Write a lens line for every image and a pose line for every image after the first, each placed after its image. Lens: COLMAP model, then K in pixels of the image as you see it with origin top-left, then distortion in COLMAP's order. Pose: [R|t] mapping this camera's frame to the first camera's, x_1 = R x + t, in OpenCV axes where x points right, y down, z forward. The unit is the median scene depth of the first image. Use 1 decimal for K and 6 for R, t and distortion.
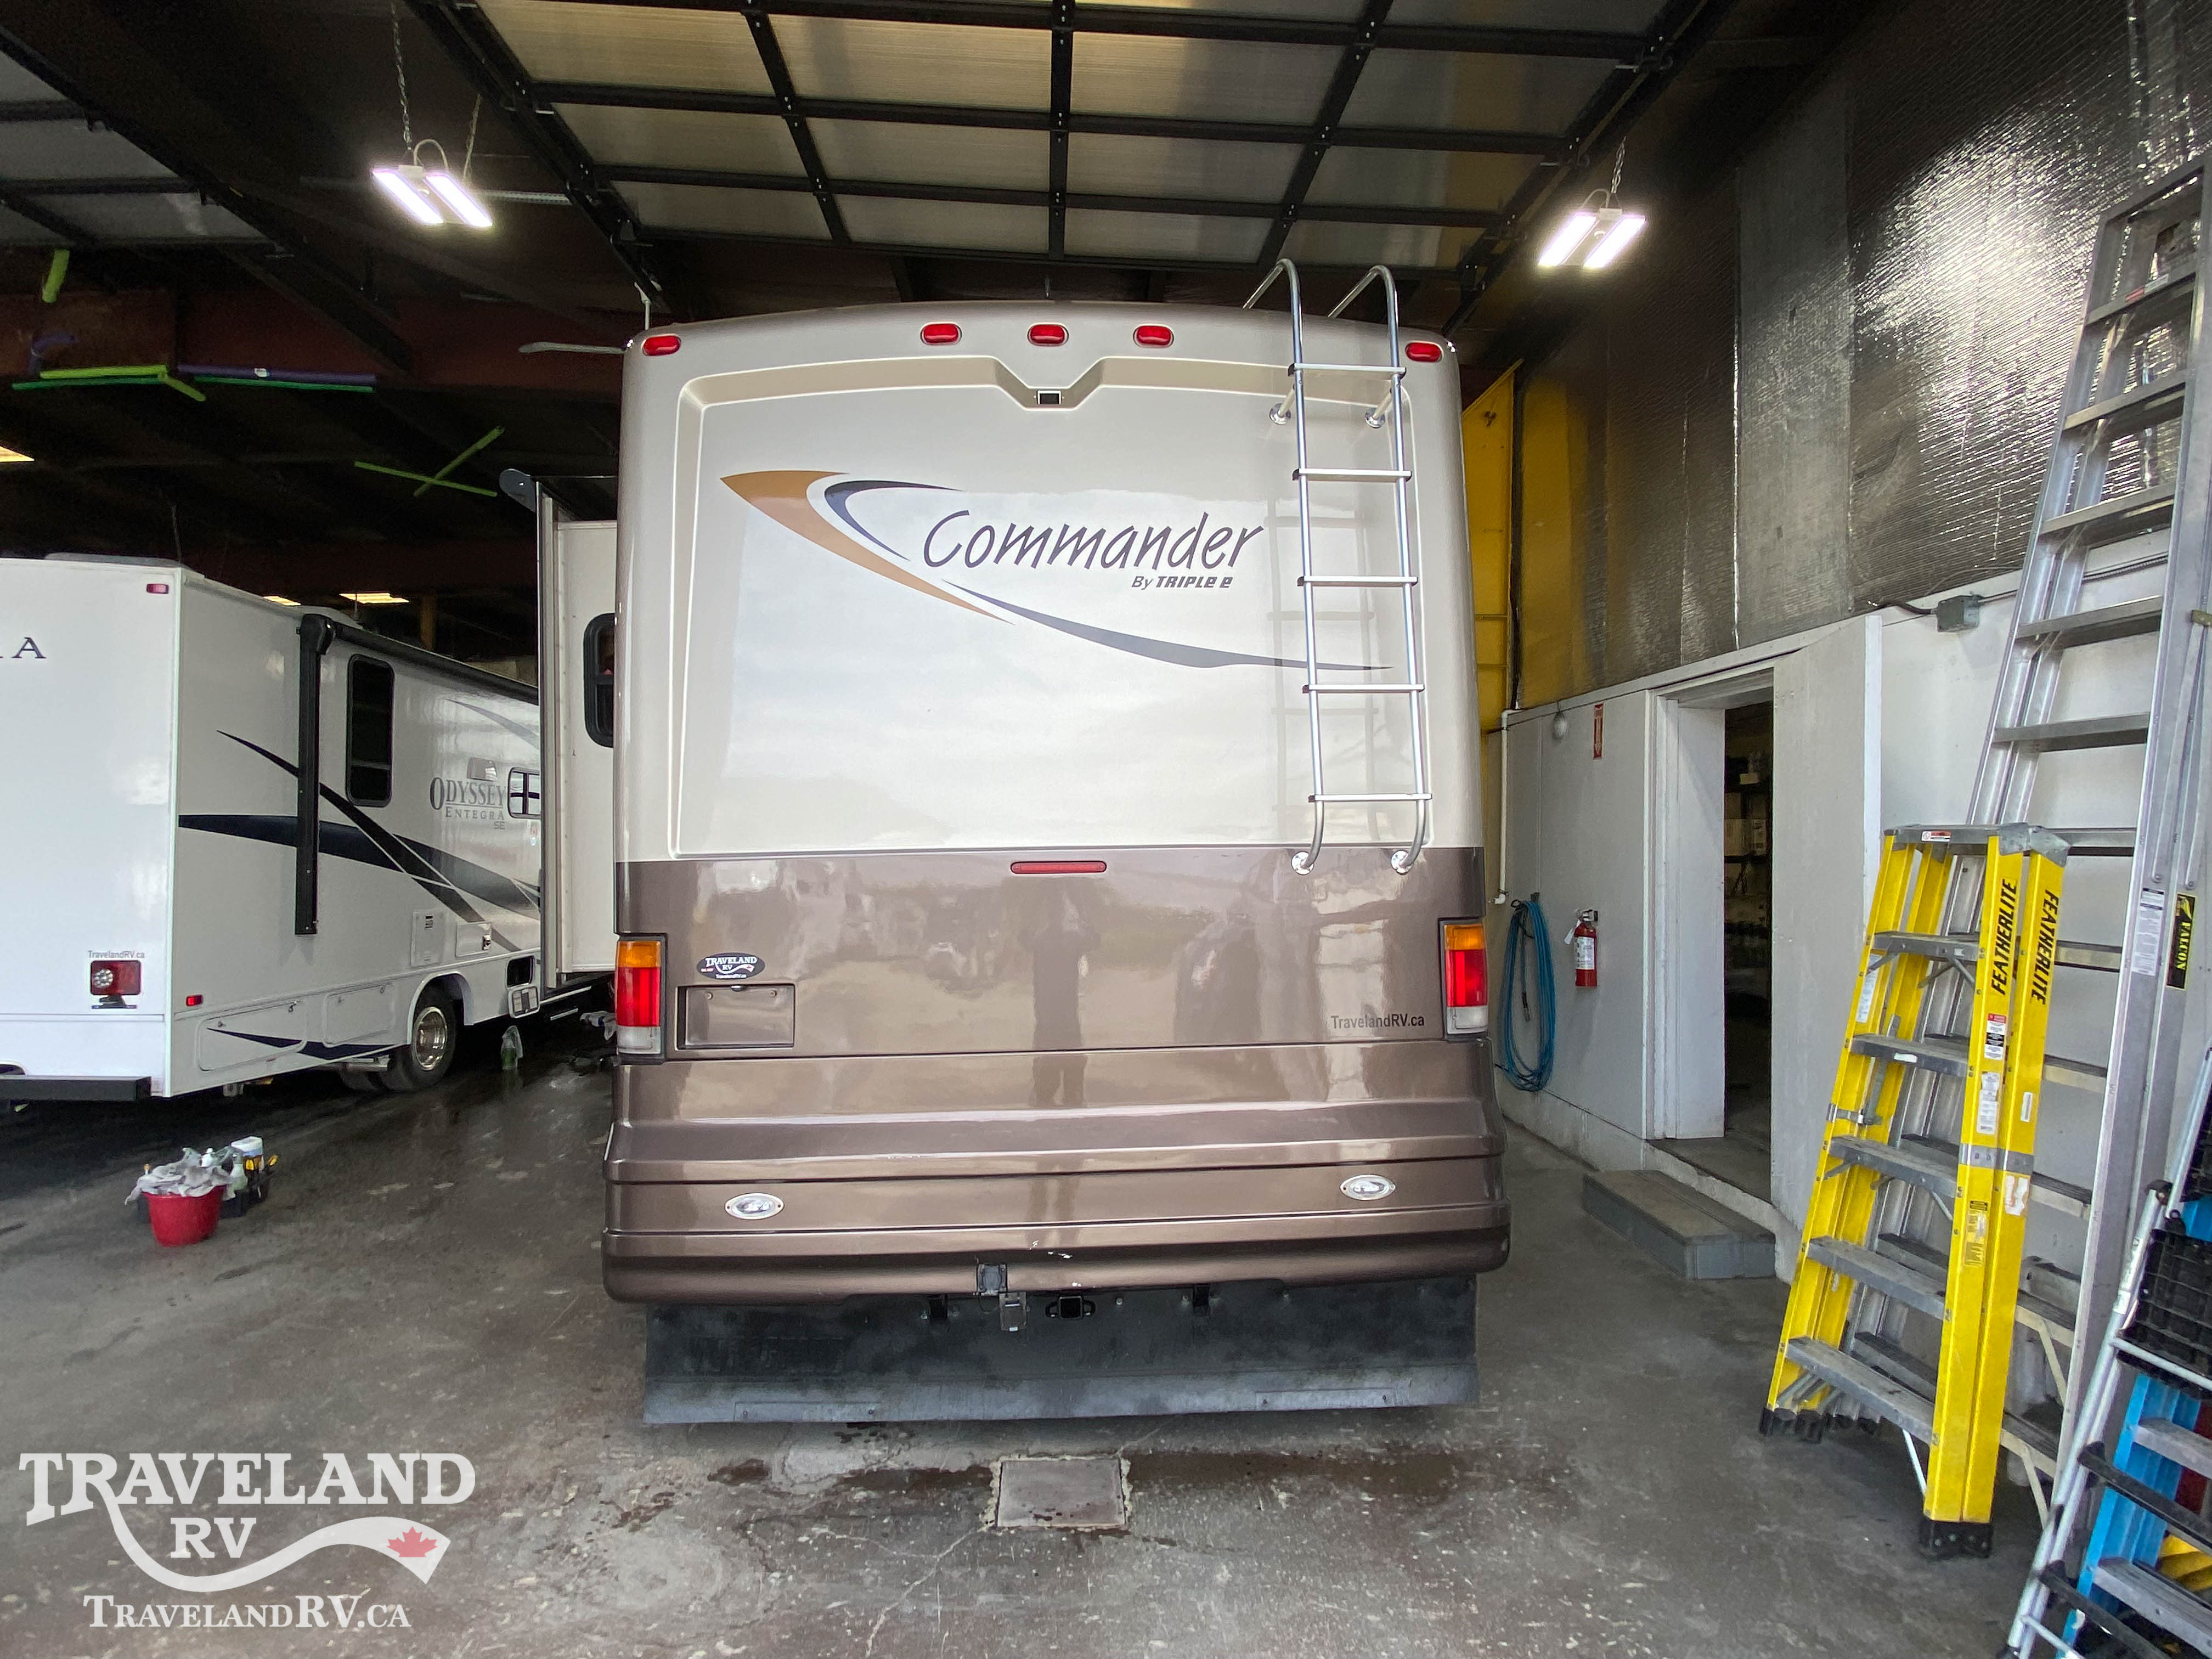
lens RADIAL K [[1114.3, 0, 1086.6], [0, 1114.3, 829.4], [0, 0, 1]] dist [0.005882, -0.013538]
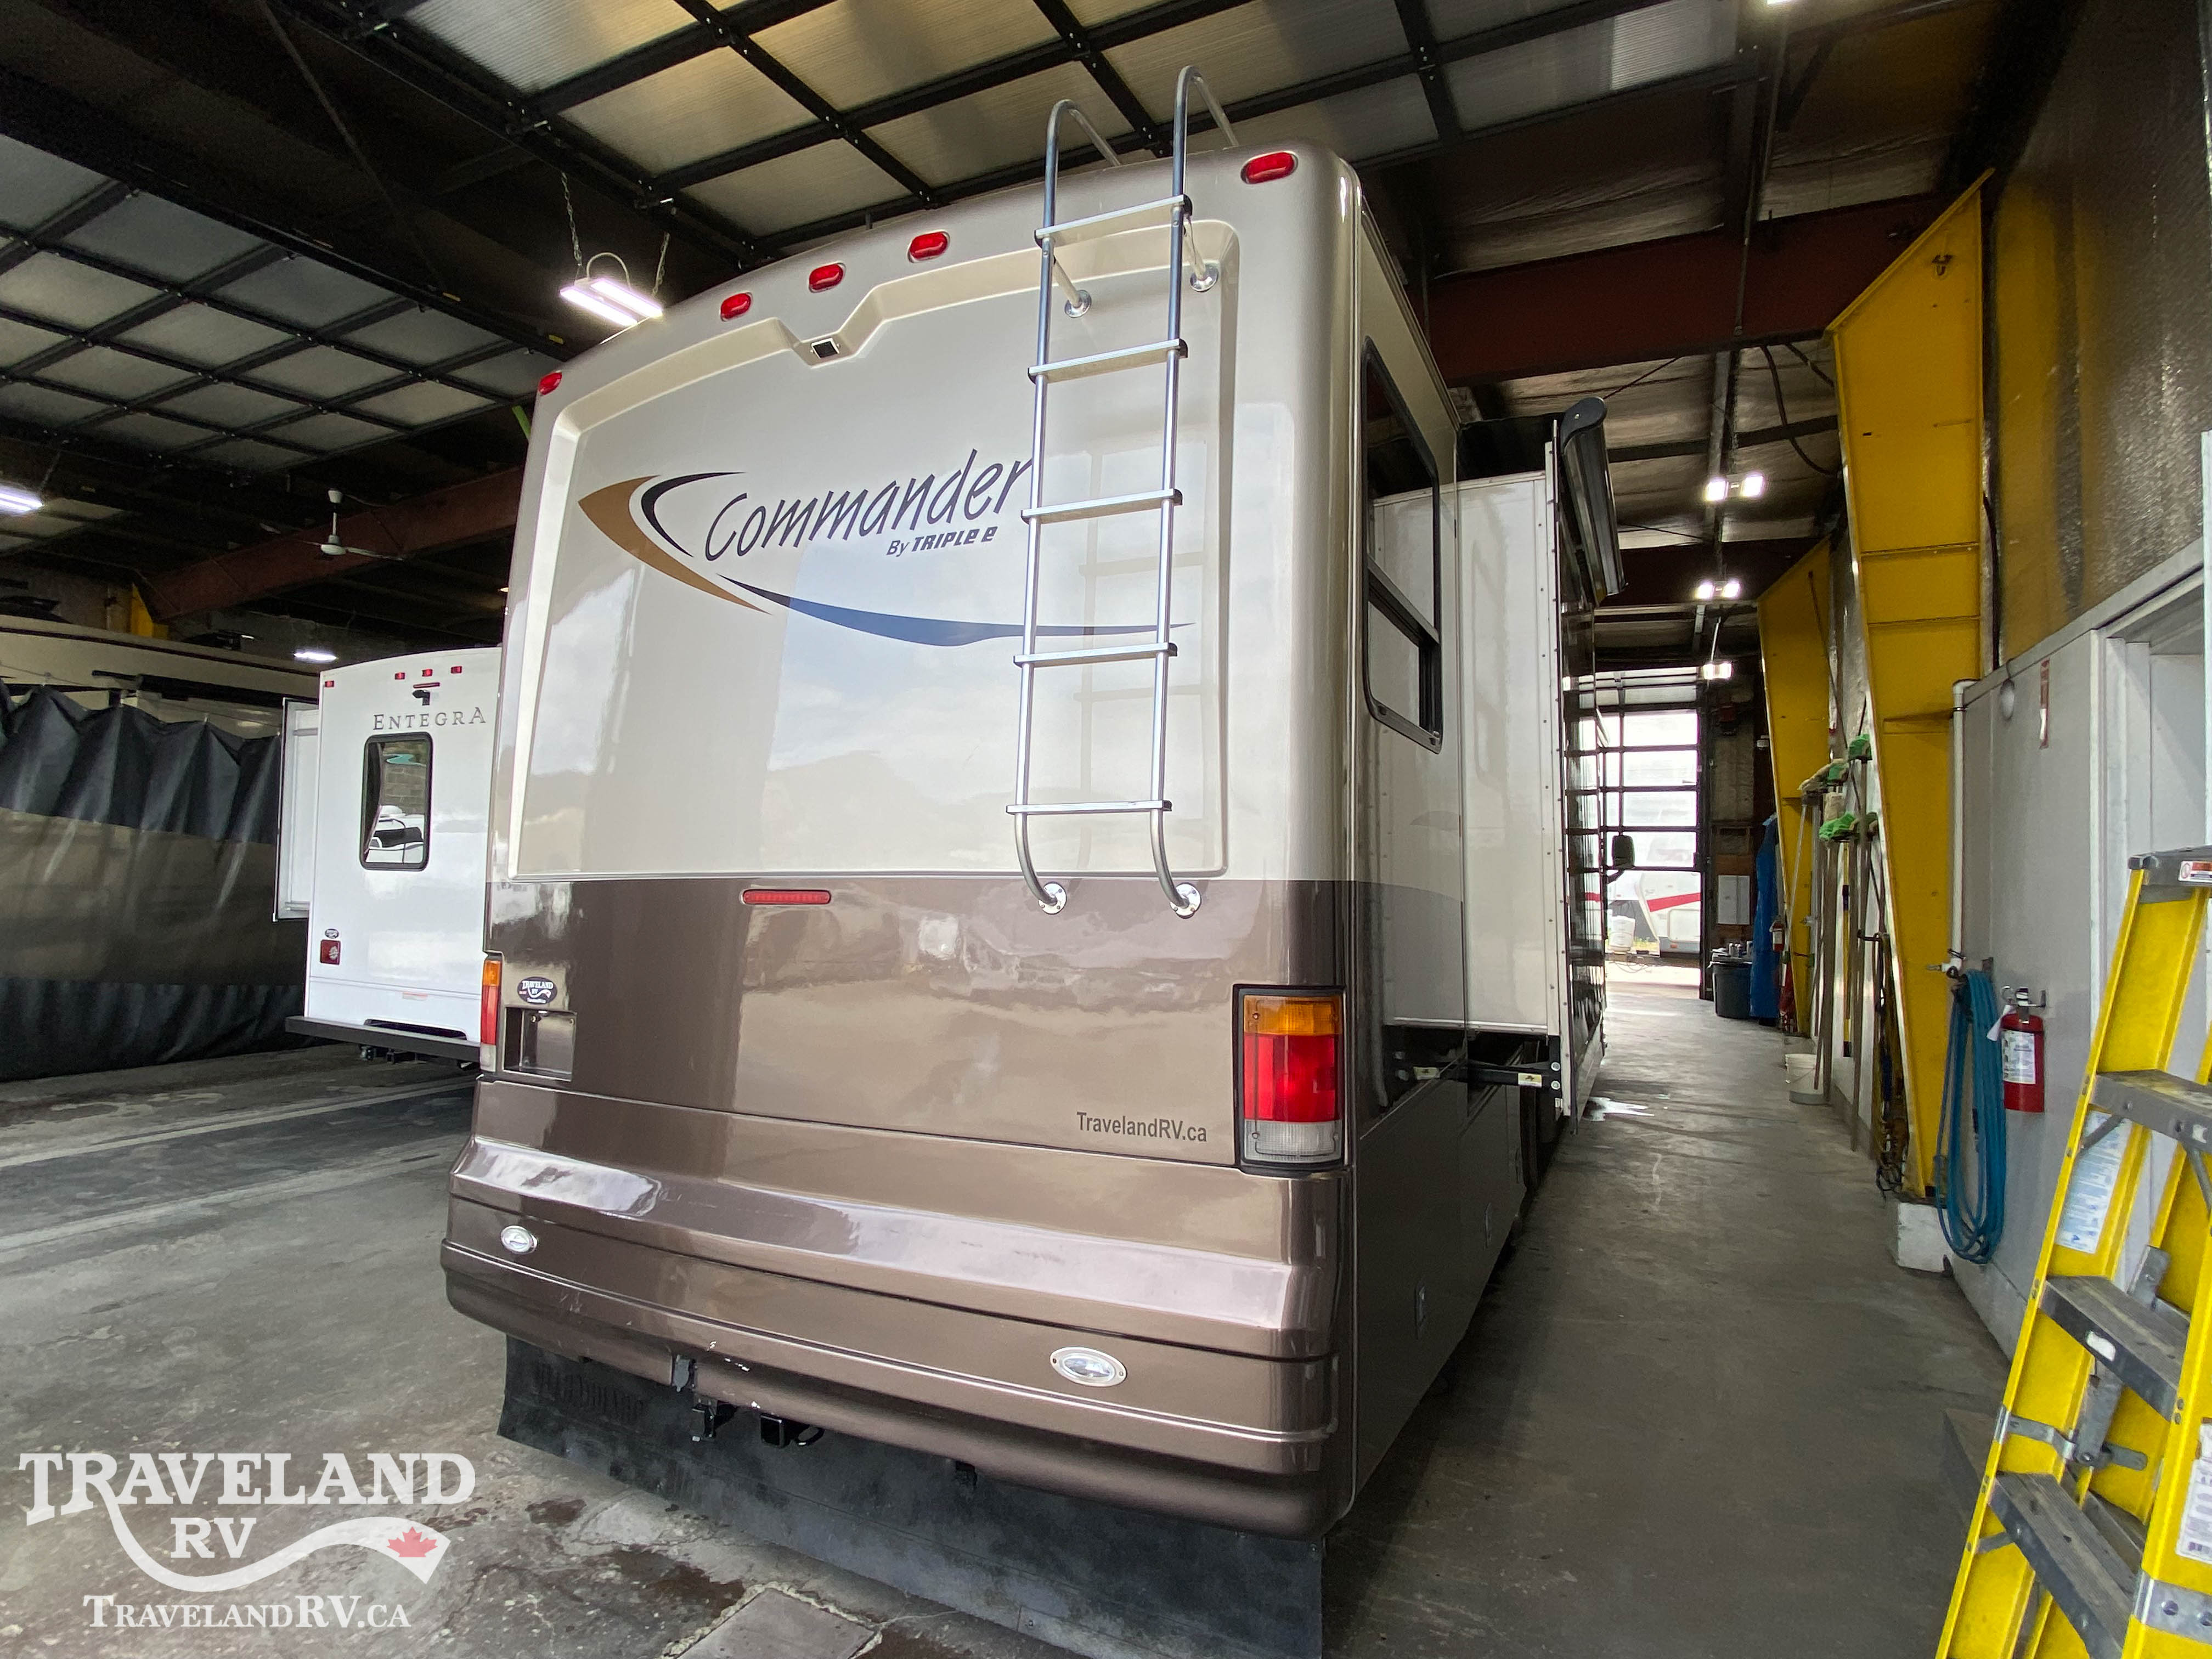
lens RADIAL K [[1114.3, 0, 1086.6], [0, 1114.3, 829.4], [0, 0, 1]] dist [0.005882, -0.013538]
pose [[0.869807, -0.005906, -0.493357, 0.566621], [-0.006958, 0.999682, -0.024234, 0.002542], [0.493344, 0.024512, 0.869489, 0.363529]]
